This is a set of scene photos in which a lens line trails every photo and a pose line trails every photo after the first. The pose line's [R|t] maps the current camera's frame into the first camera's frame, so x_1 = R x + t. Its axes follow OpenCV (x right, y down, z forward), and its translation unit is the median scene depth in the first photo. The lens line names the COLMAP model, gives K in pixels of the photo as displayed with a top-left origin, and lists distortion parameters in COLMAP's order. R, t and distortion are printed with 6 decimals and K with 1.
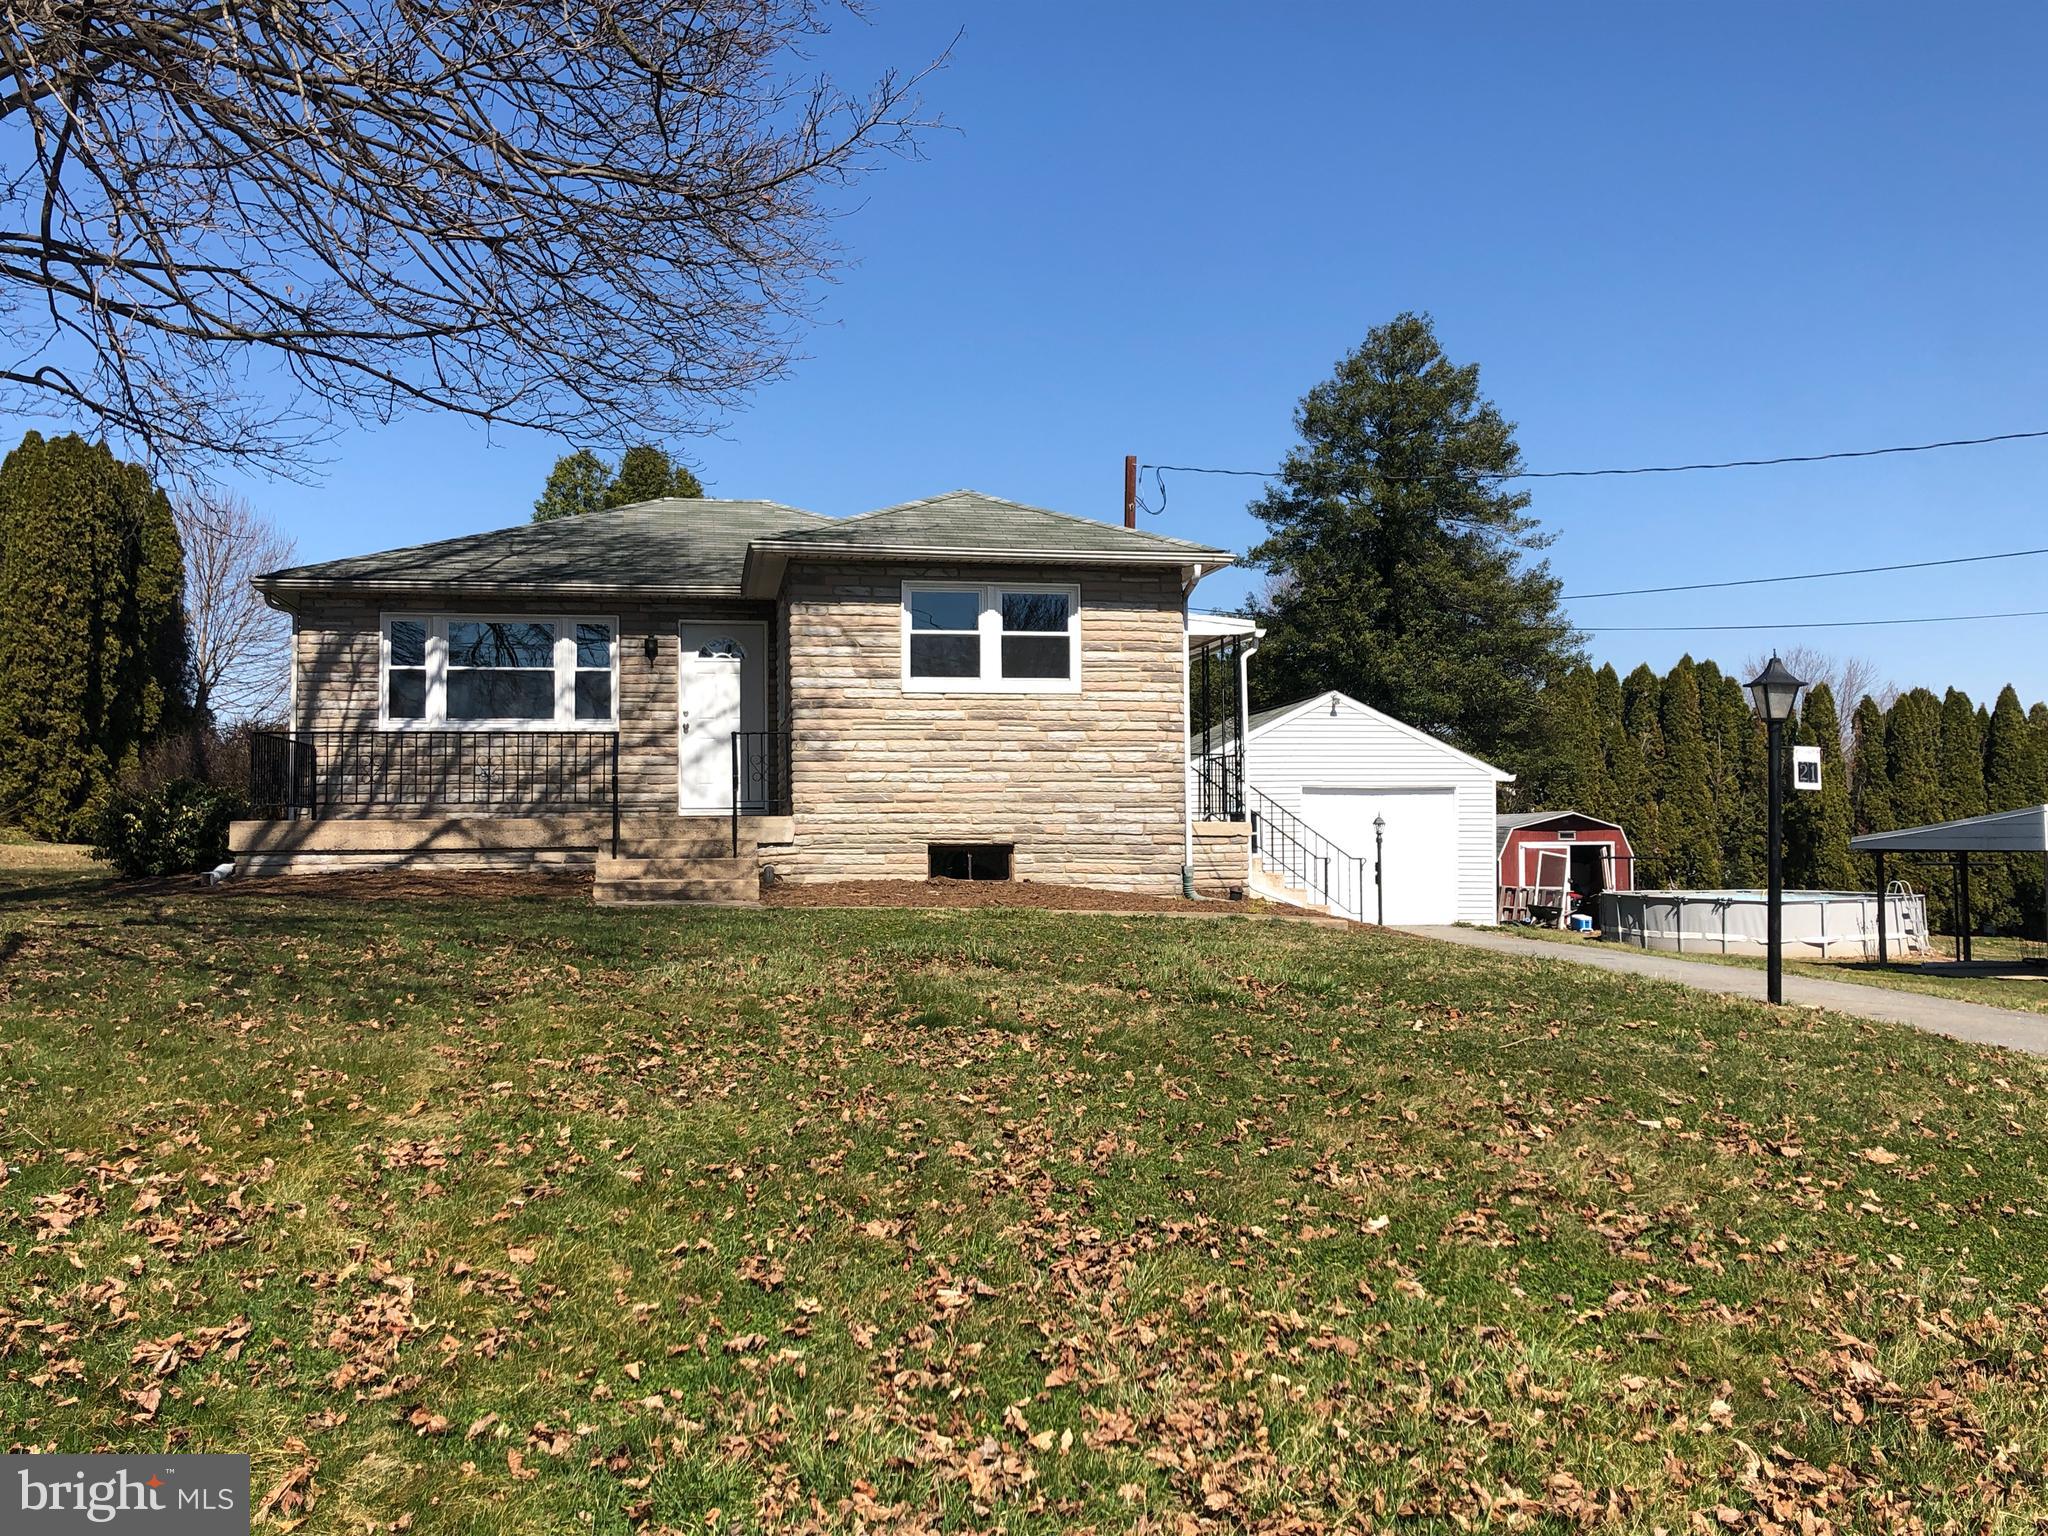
lens RADIAL K [[1960.2, 0, 1020.0], [0, 1960.2, 744.4], [0, 0, 1]] dist [0.162130, -0.382697]
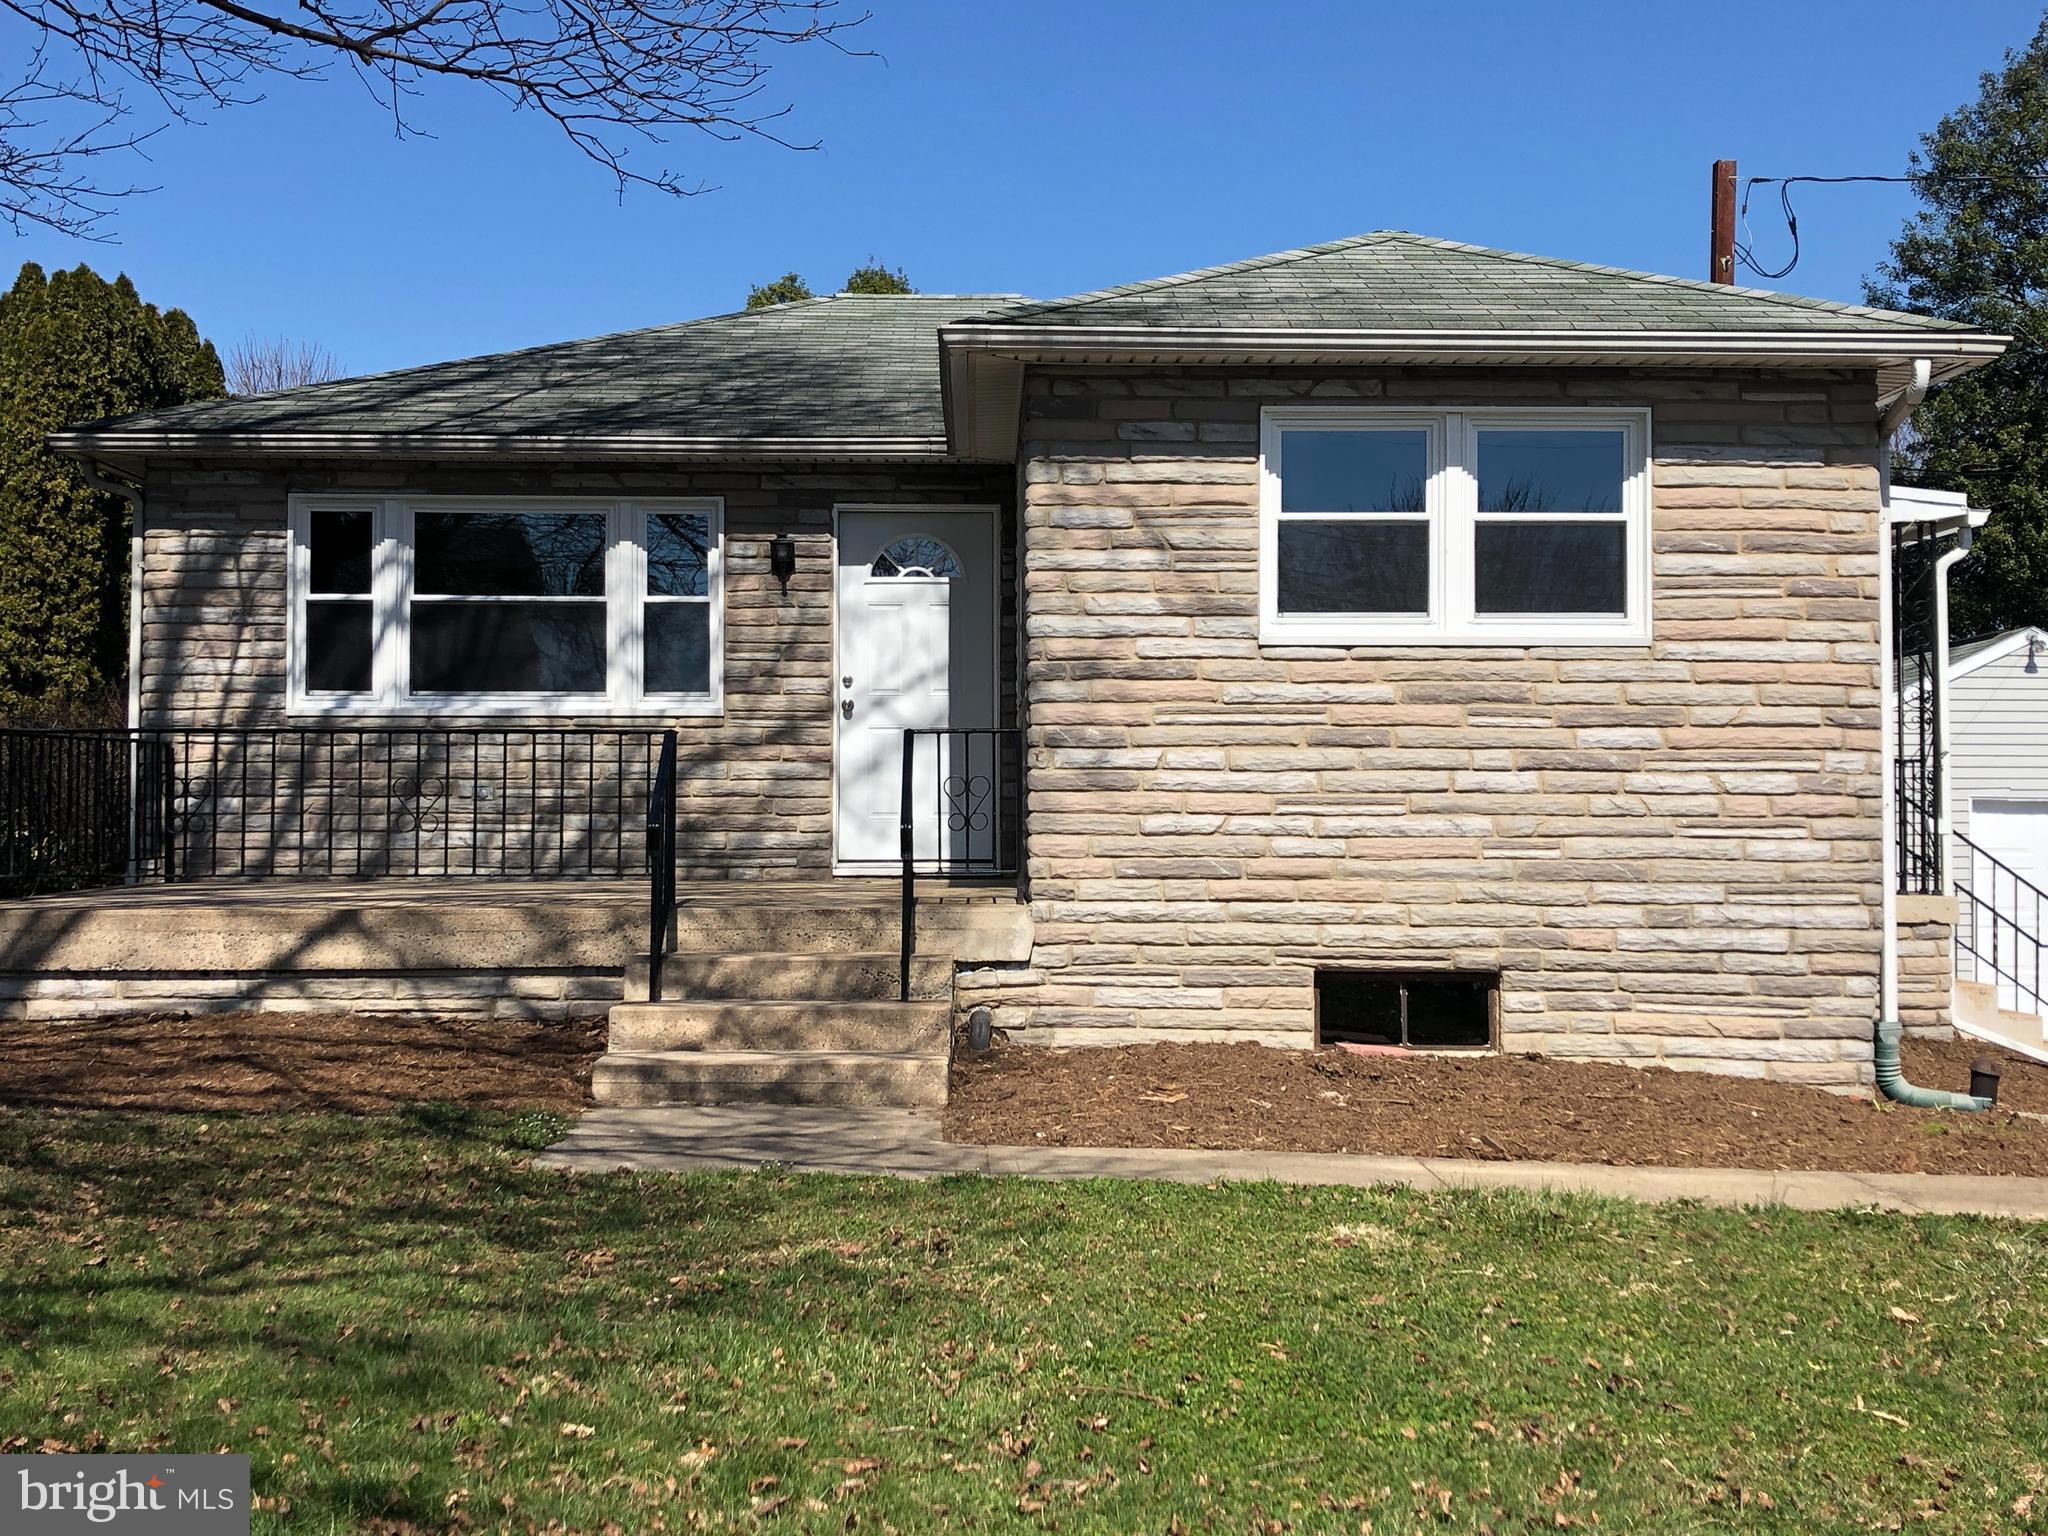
lens RADIAL K [[2603.4, 0, 1024.0], [0, 2603.4, 768.0], [0, 0, 1]] dist [0.276094, -1.175468]
pose [[0.989667, 0.004939, -0.143302, -0.023076], [-0.000765, 0.999574, 0.029164, -0.013453], [0.143385, -0.028753, 0.989249, 0.322724]]
